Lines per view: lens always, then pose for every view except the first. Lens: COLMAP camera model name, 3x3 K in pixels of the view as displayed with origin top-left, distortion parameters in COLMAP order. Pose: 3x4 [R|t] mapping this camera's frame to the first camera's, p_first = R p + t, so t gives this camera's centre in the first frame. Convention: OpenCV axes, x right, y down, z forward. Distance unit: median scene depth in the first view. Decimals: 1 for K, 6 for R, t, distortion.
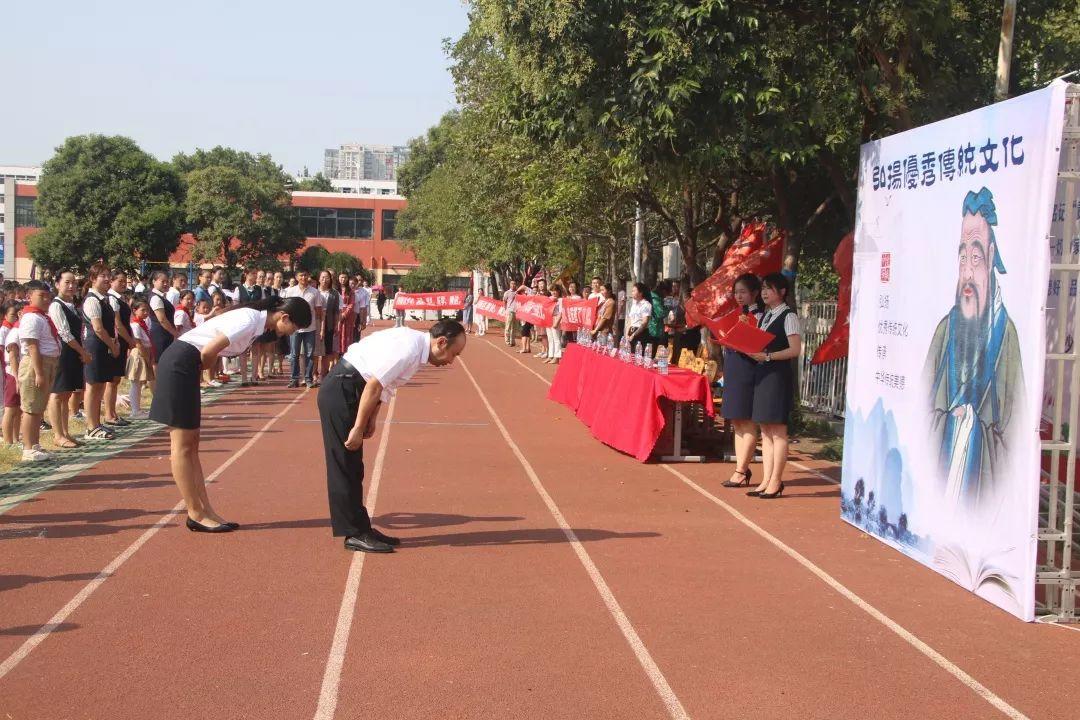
lens RADIAL K [[1476.8, 0, 540.0], [0, 1476.8, 360.0], [0, 0, 1]] dist [0.054227, -0.000663]
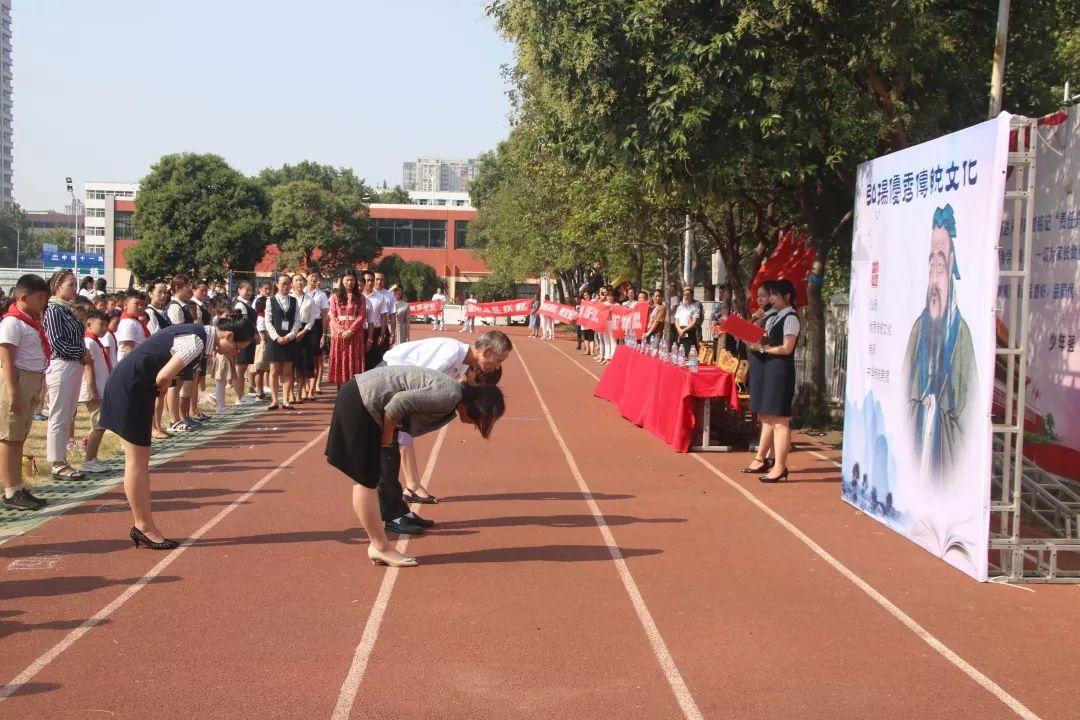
lens RADIAL K [[1442.9, 0, 540.0], [0, 1442.9, 360.0], [0, 0, 1]] dist [0.000890, -0.013402]
pose [[0.998634, -0.001696, -0.052229, 0.034432], [0.001518, 0.999993, -0.003446, 0.005827], [0.052235, 0.003362, 0.998629, -0.101862]]
